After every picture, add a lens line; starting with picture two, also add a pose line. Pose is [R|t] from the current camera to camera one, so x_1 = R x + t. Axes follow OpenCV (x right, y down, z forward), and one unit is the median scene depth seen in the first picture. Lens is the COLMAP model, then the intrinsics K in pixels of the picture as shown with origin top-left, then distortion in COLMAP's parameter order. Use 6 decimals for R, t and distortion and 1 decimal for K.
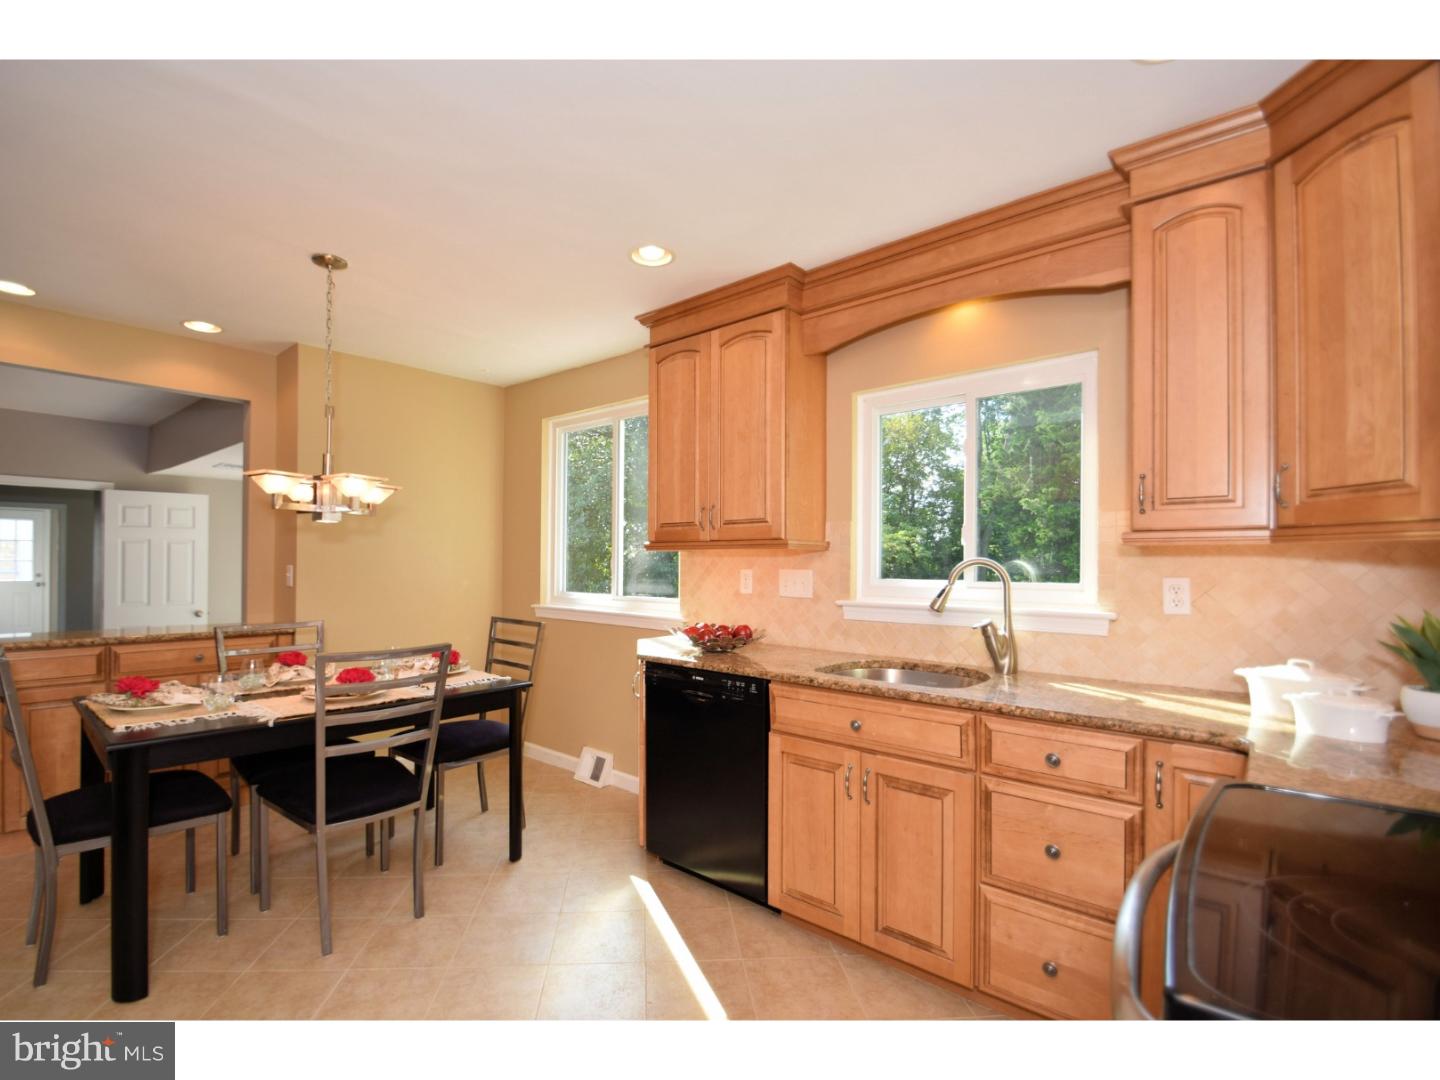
lens RADIAL K [[665.8, 0, 691.2], [0, 665.8, 560.6], [0, 0, 1]] dist [-0.009895, -0.000122]
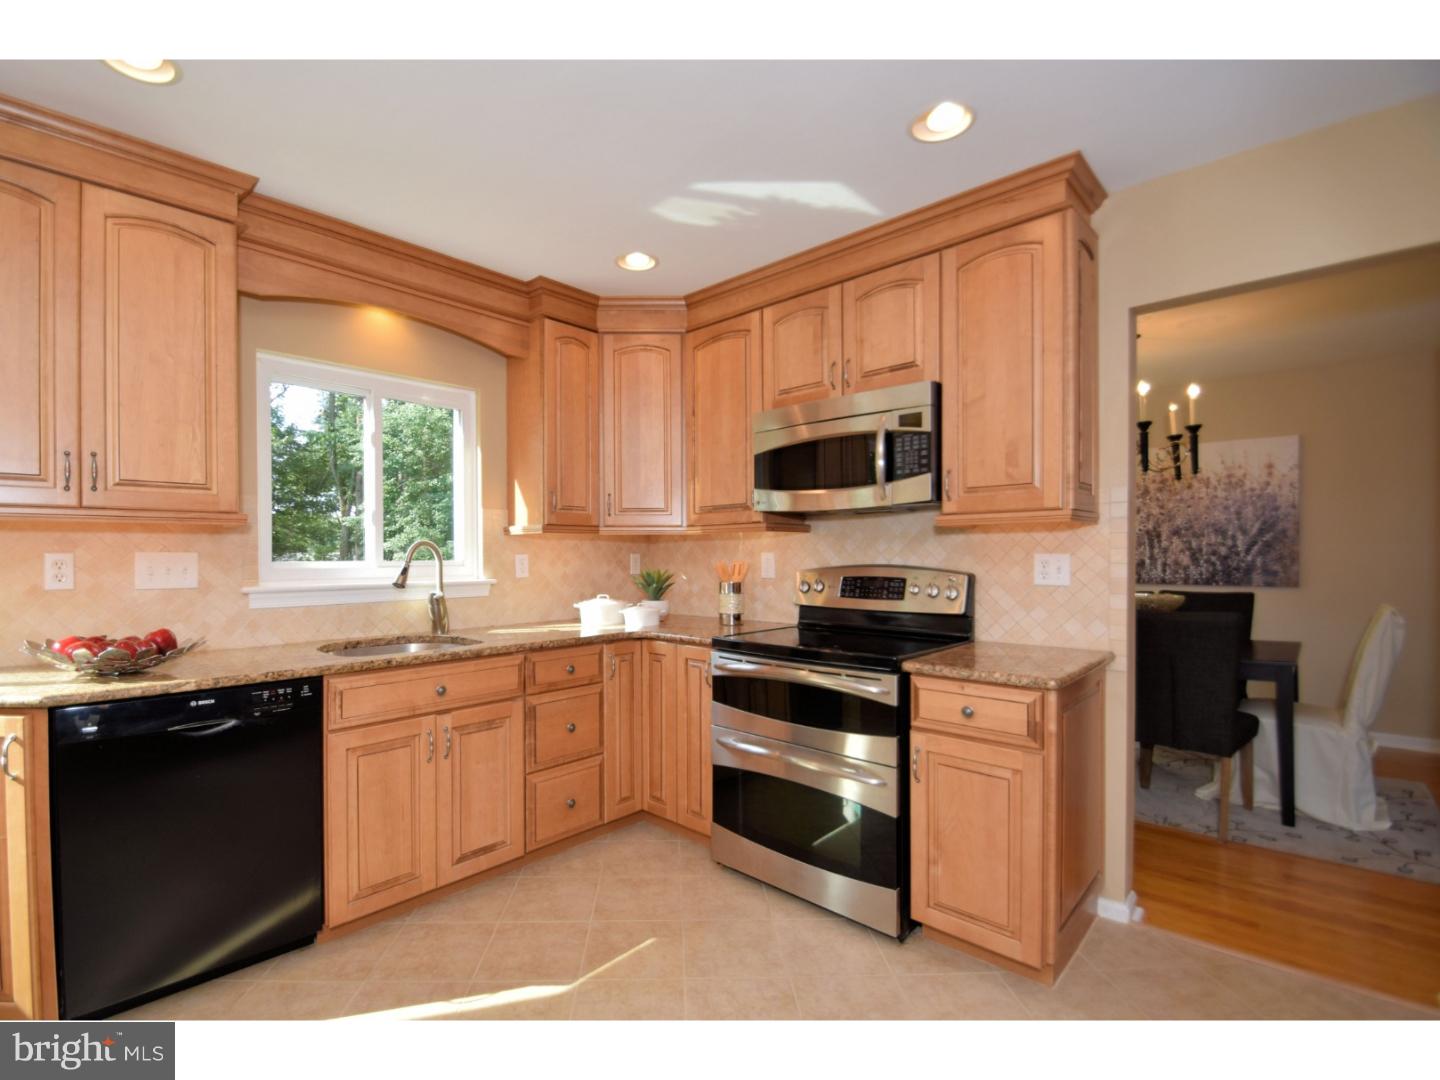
lens RADIAL K [[665.8, 0, 691.2], [0, 665.8, 560.6], [0, 0, 1]] dist [-0.009895, -0.000122]
pose [[0.029776, -0.017691, 0.999400, -0.775288], [-0.002544, 0.999839, 0.017775, 0.011044], [-0.999553, -0.003071, 0.029726, 0.514186]]
